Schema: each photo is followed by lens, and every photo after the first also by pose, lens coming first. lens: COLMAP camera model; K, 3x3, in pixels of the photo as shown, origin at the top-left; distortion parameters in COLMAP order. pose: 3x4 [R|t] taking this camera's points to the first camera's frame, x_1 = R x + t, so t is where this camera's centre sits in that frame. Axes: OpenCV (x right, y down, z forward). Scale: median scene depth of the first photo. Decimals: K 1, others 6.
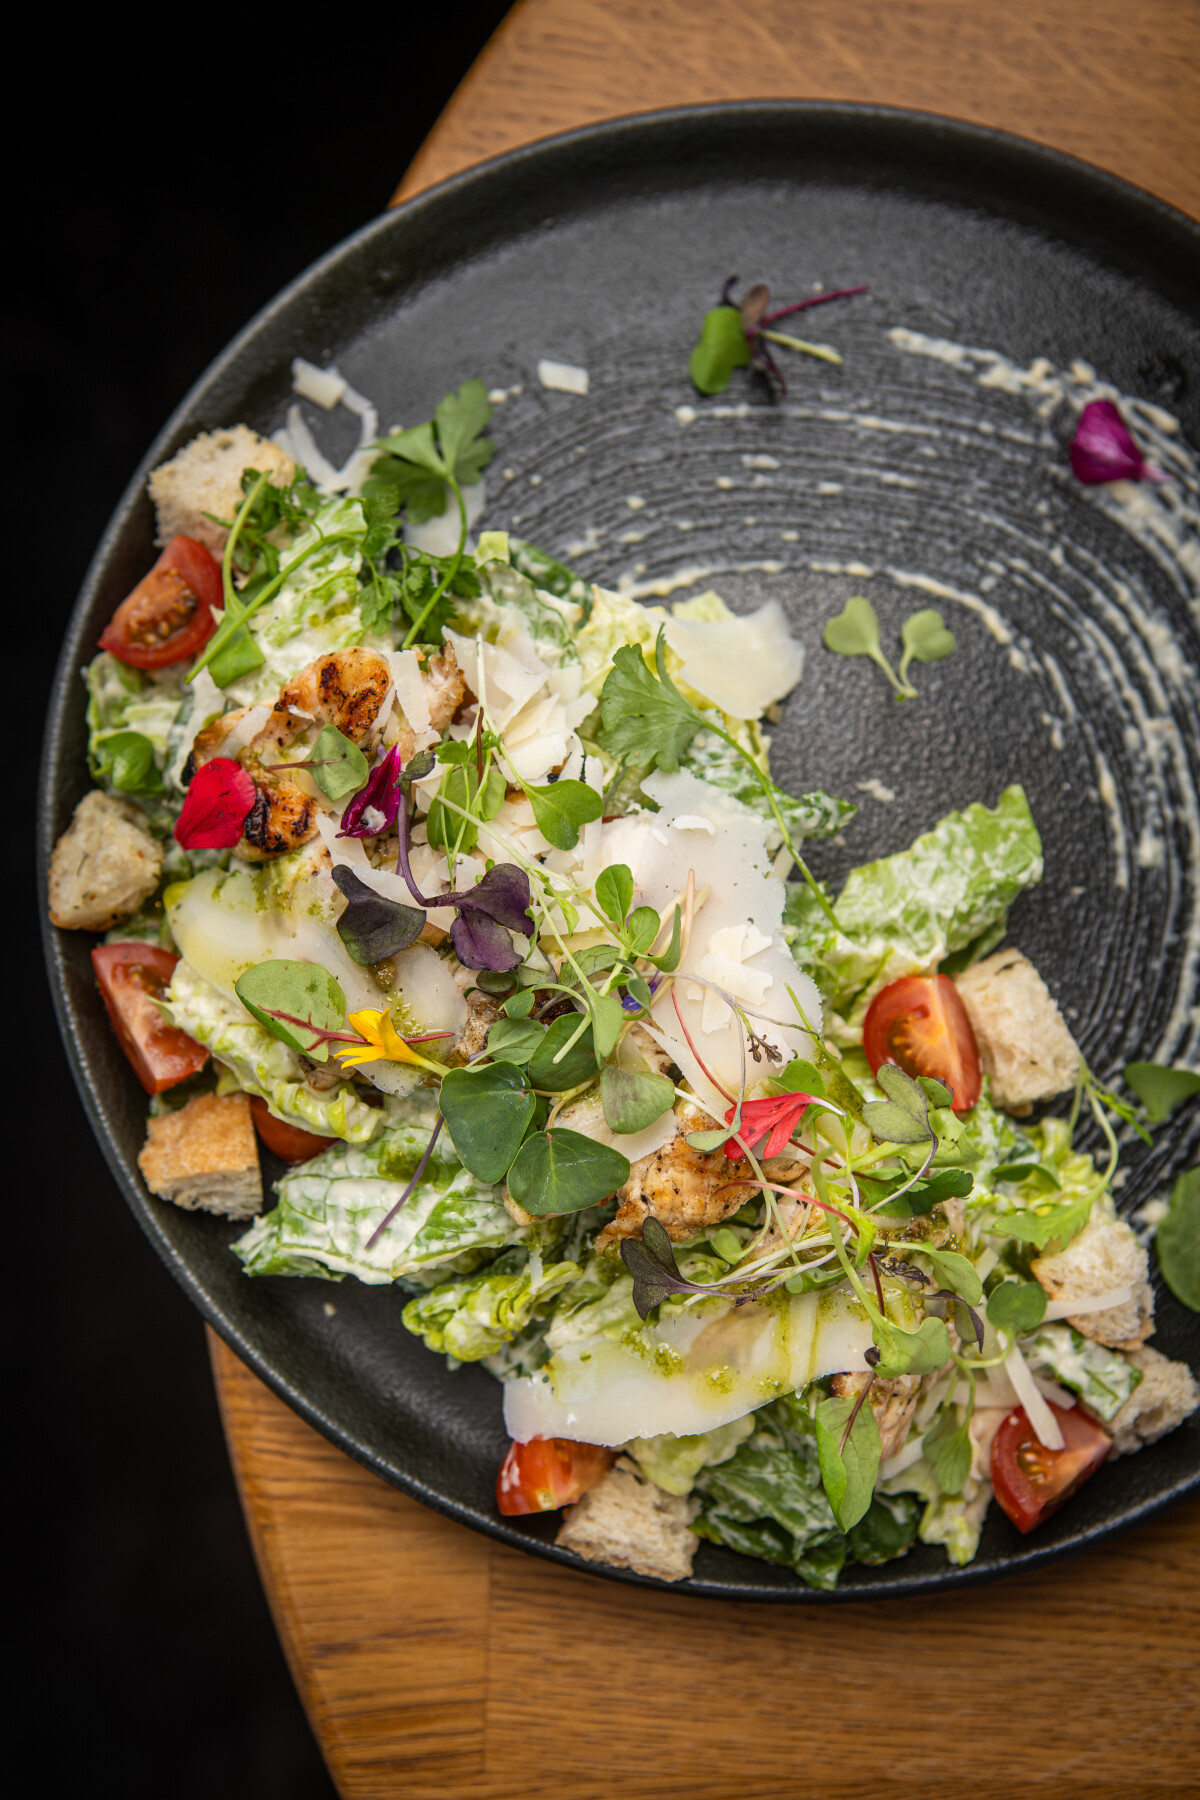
lens RADIAL K [[2092.7, 0, 600.0], [0, 2092.7, 900.0], [0, 0, 1]] dist [0.013019, 0.053982]
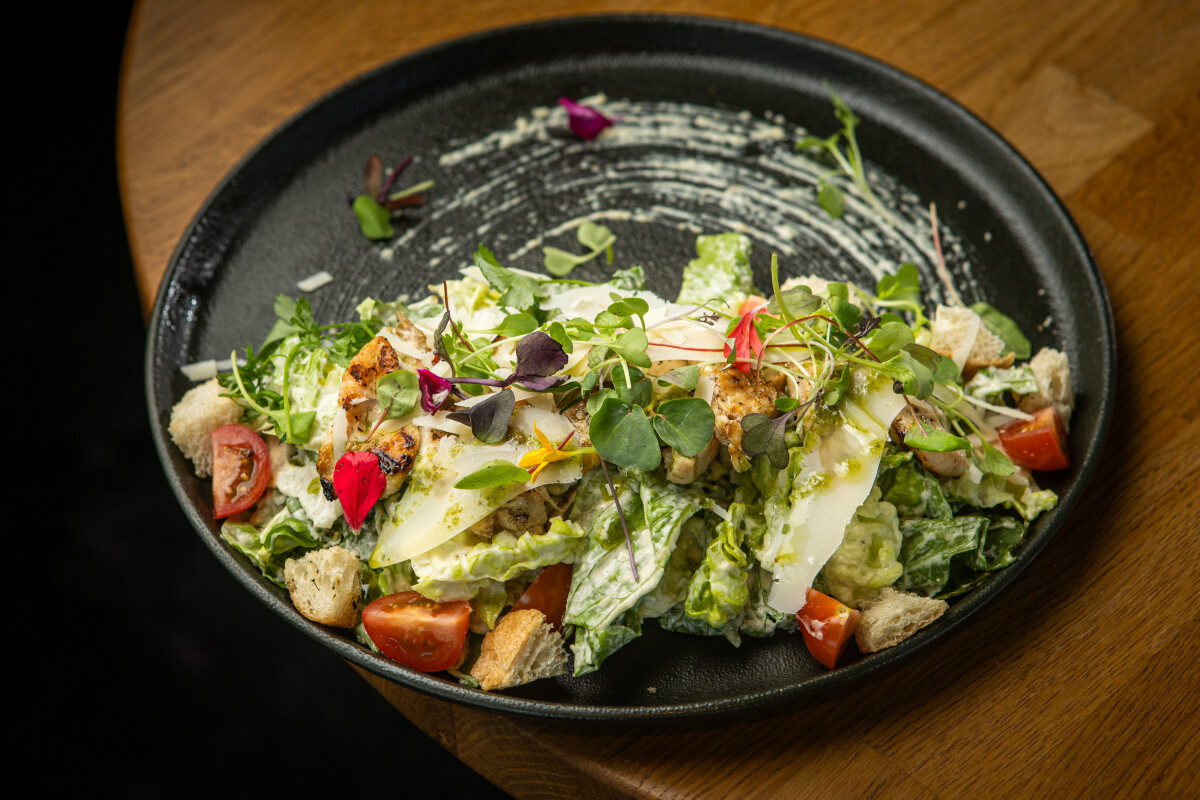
lens RADIAL K [[2439.9, 0, 600.0], [0, 2439.9, 400.0], [0, 0, 1]] dist [0.150449, -0.464418]
pose [[0.682031, -0.587023, 0.436162, -0.724810], [0.731017, 0.564487, -0.383366, 0.660800], [-0.021163, 0.580310, 0.814121, -0.444873]]
